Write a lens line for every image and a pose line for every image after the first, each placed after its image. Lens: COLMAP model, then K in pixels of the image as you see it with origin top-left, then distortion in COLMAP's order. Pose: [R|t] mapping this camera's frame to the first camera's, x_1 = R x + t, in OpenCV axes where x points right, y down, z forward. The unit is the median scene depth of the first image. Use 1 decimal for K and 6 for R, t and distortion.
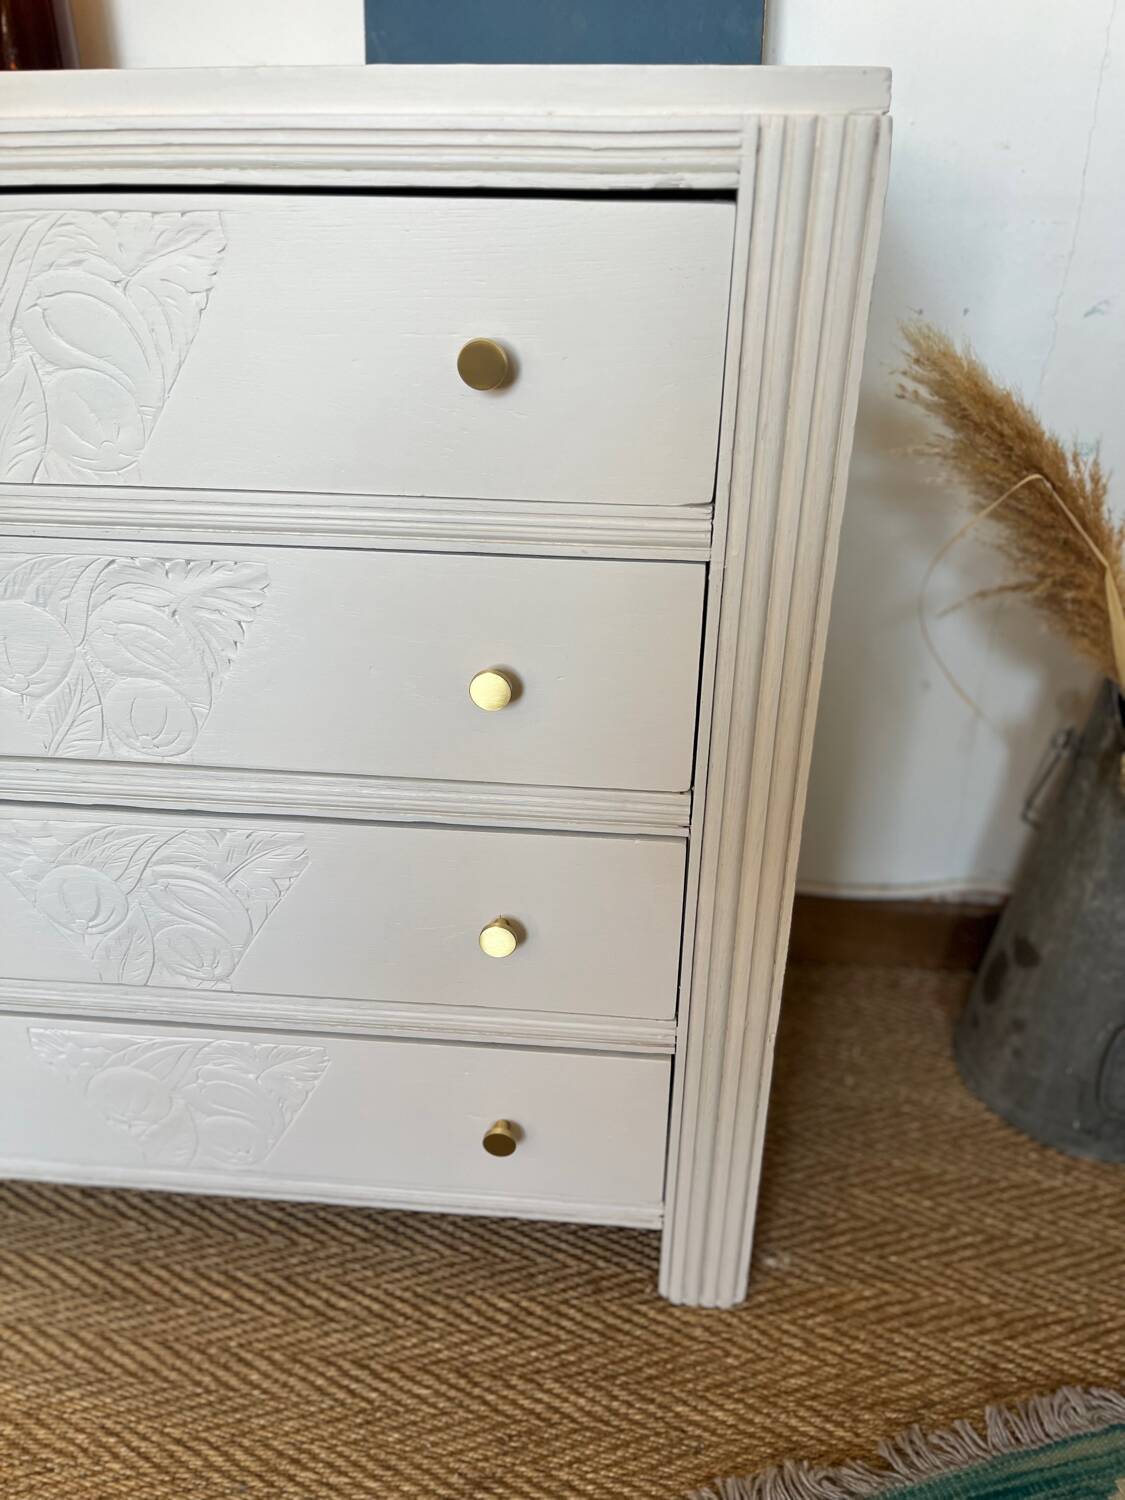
lens RADIAL K [[1125.8, 0, 568.5], [0, 1125.8, 750.9], [0, 0, 1]] dist [0.072680, -0.107694]
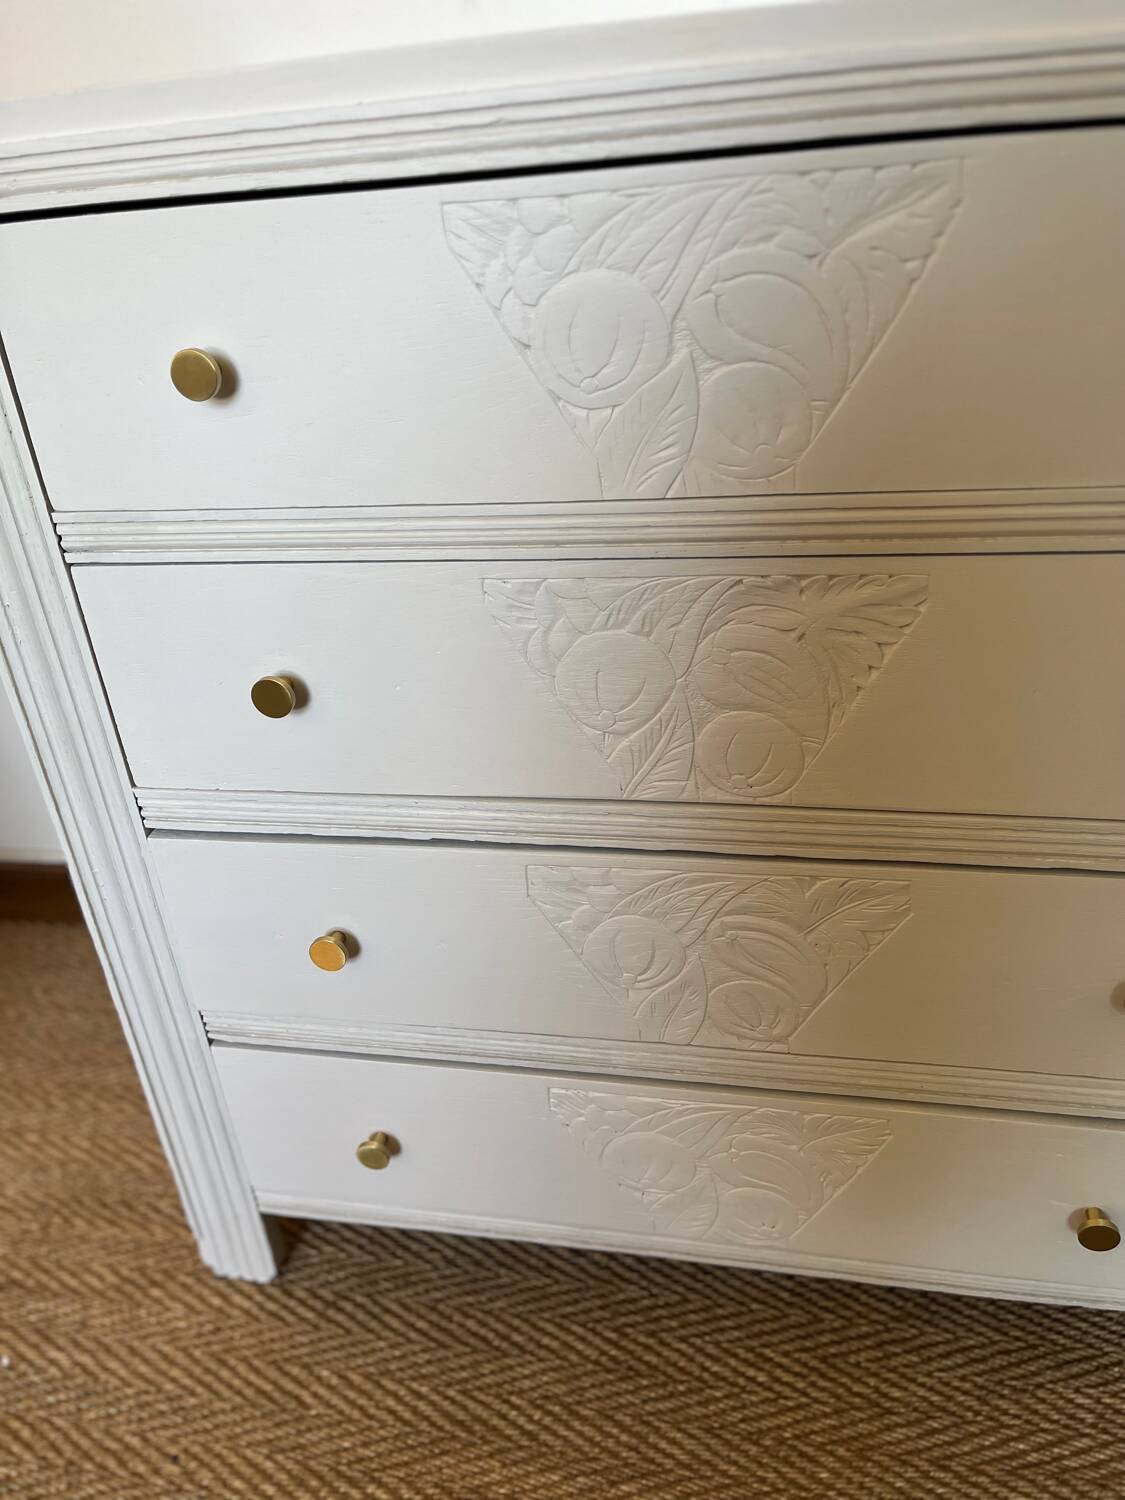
lens RADIAL K [[1125.8, 0, 565.4], [0, 1125.8, 749.2], [0, 0, 1]] dist [0.072680, -0.107694]
pose [[0.990952, -0.025037, -0.131863, -0.352448], [0.025497, 0.999673, 0.001803, -0.034740], [0.131775, -0.005149, 0.991266, 0.093142]]
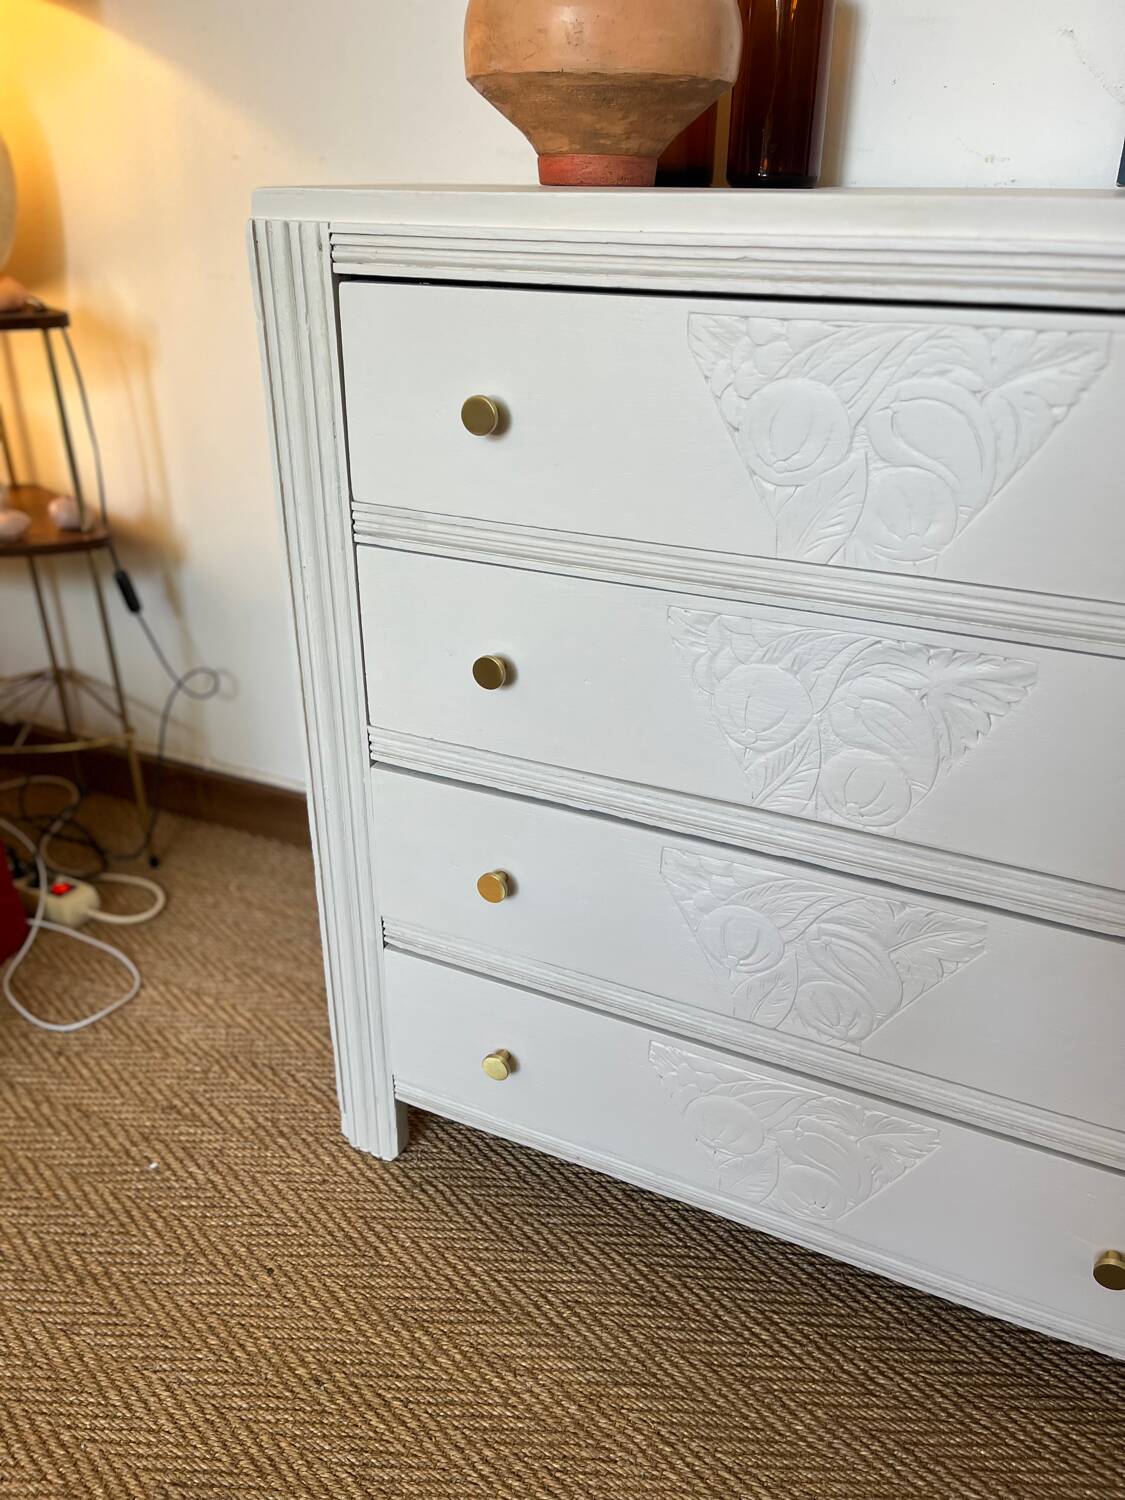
lens RADIAL K [[1125.8, 0, 569.1], [0, 1125.8, 751.3], [0, 0, 1]] dist [0.072680, -0.107694]
pose [[0.944100, 0.153029, -0.291990, -0.291333], [-0.161220, 0.986910, -0.004046, -0.012875], [0.287549, 0.050895, 0.956413, -0.074244]]
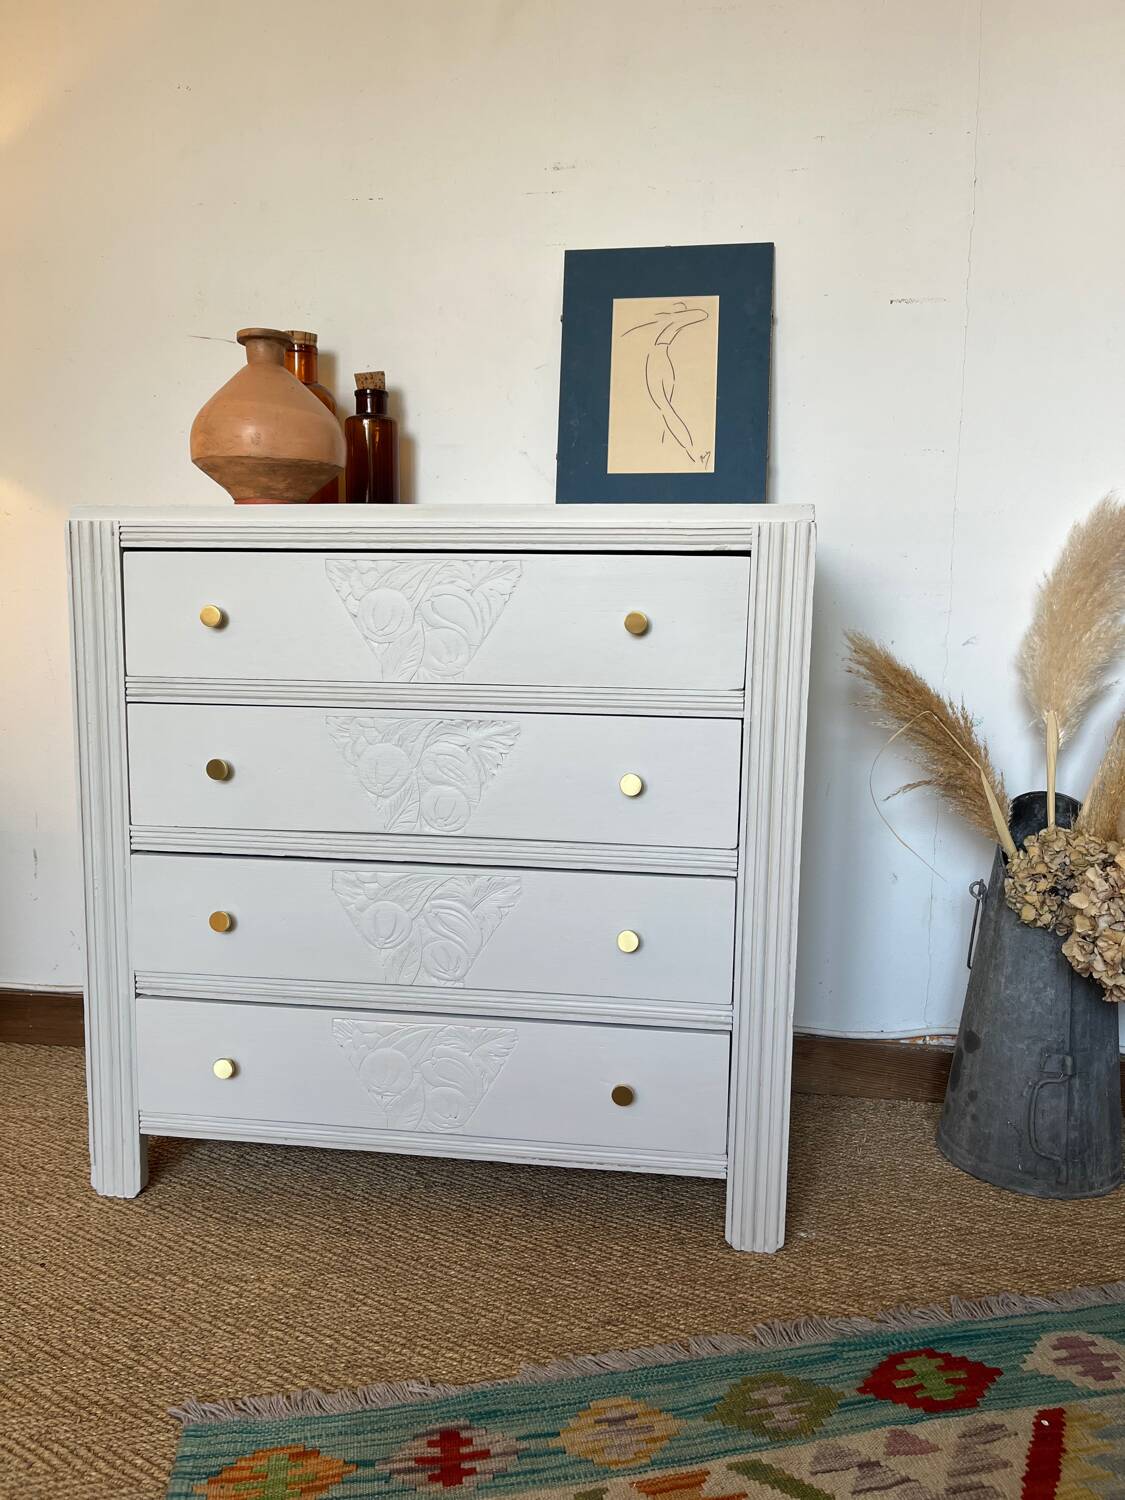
lens RADIAL K [[1125.8, 0, 562.3], [0, 1125.8, 752.9], [0, 0, 1]] dist [0.072680, -0.107694]
pose [[0.998885, 0.015042, -0.044747, -0.084016], [-0.029898, 0.935125, -0.353056, 0.477903], [0.036534, 0.354000, 0.934532, -0.679914]]
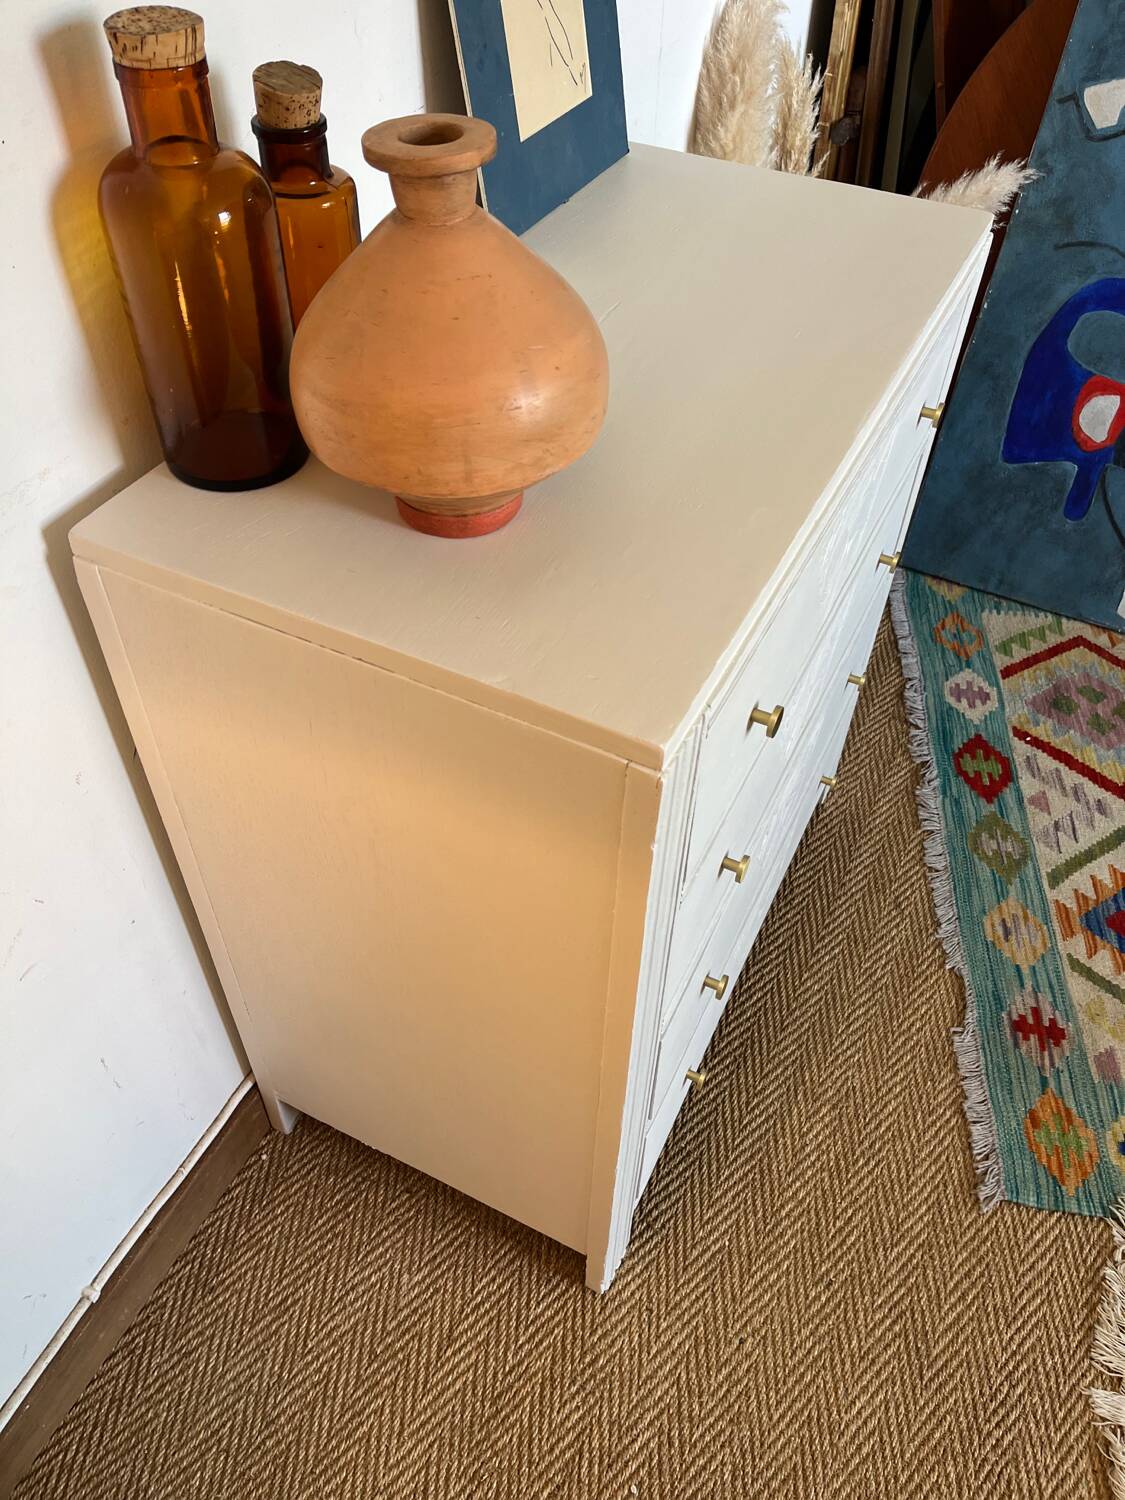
lens RADIAL K [[1125.8, 0, 565.8], [0, 1125.8, 767.5], [0, 0, 1]] dist [0.072680, -0.107694]
pose [[0.353609, -0.678663, 0.643722, -1.437741], [0.430517, 0.729041, 0.532122, -0.874497], [-0.830431, 0.088970, 0.549972, 0.361117]]
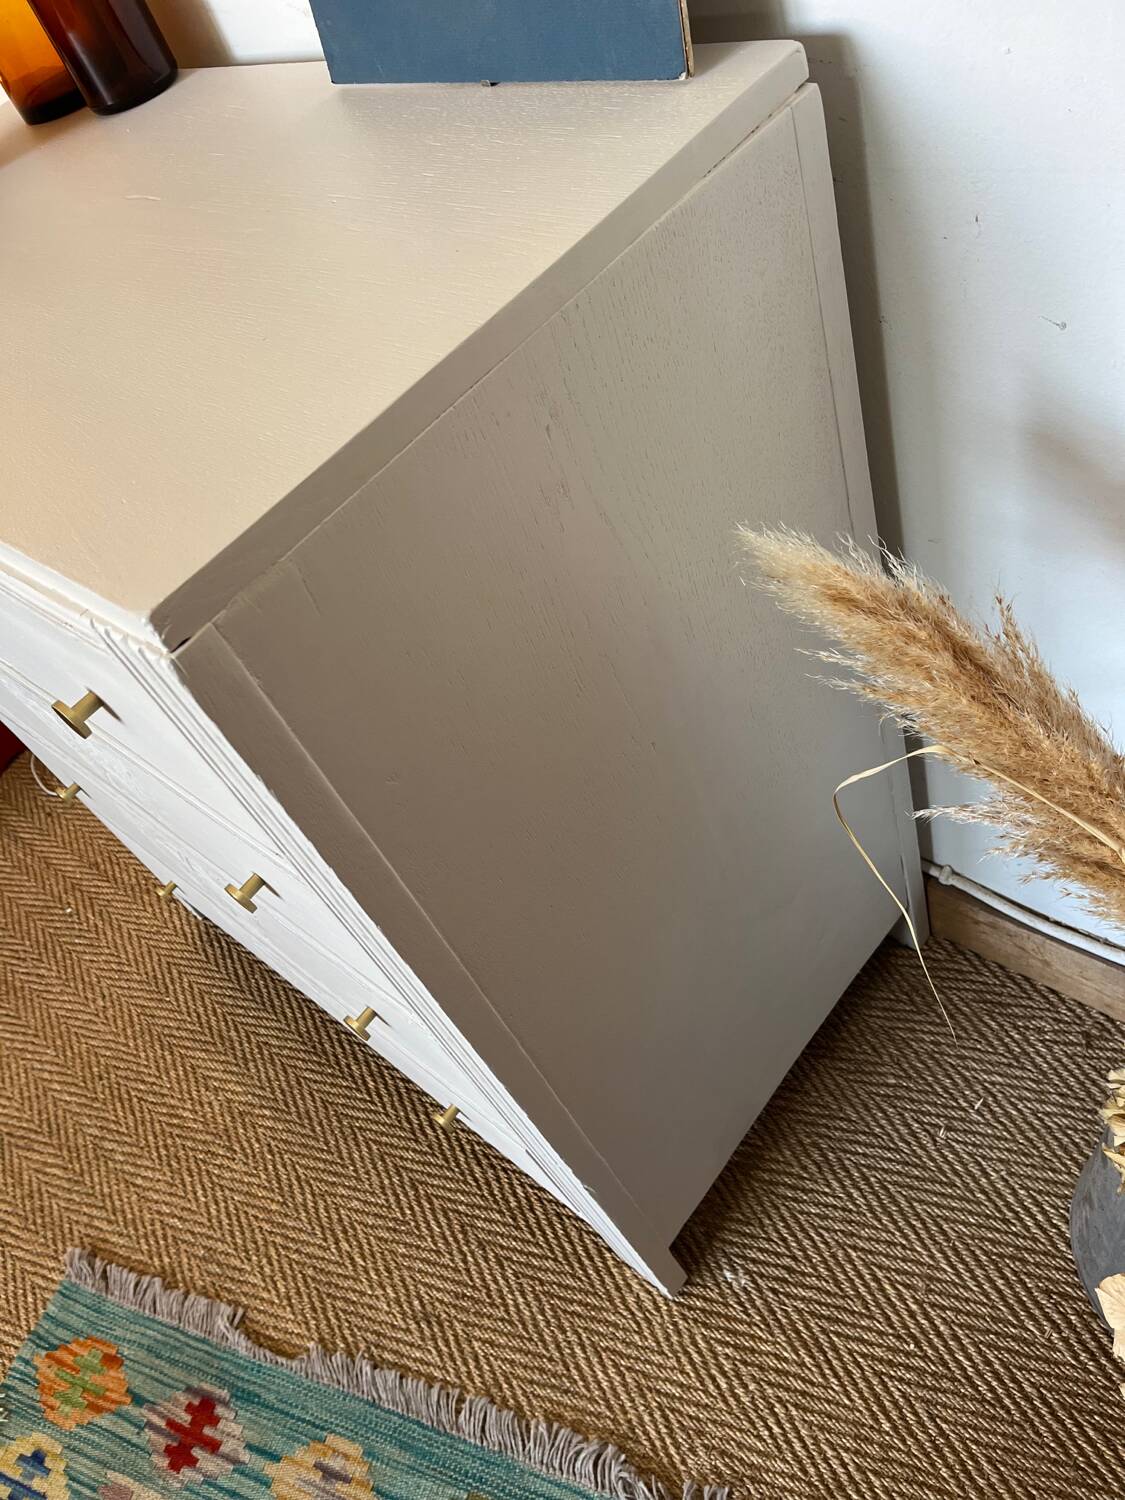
lens RADIAL K [[1125.8, 0, 569.9], [0, 1125.8, 756.4], [0, 0, 1]] dist [0.072680, -0.107694]
pose [[0.779201, 0.272827, -0.564279, 0.641397], [-0.007137, 0.904095, 0.427272, -0.543215], [0.626733, -0.328903, 0.706419, 0.373051]]
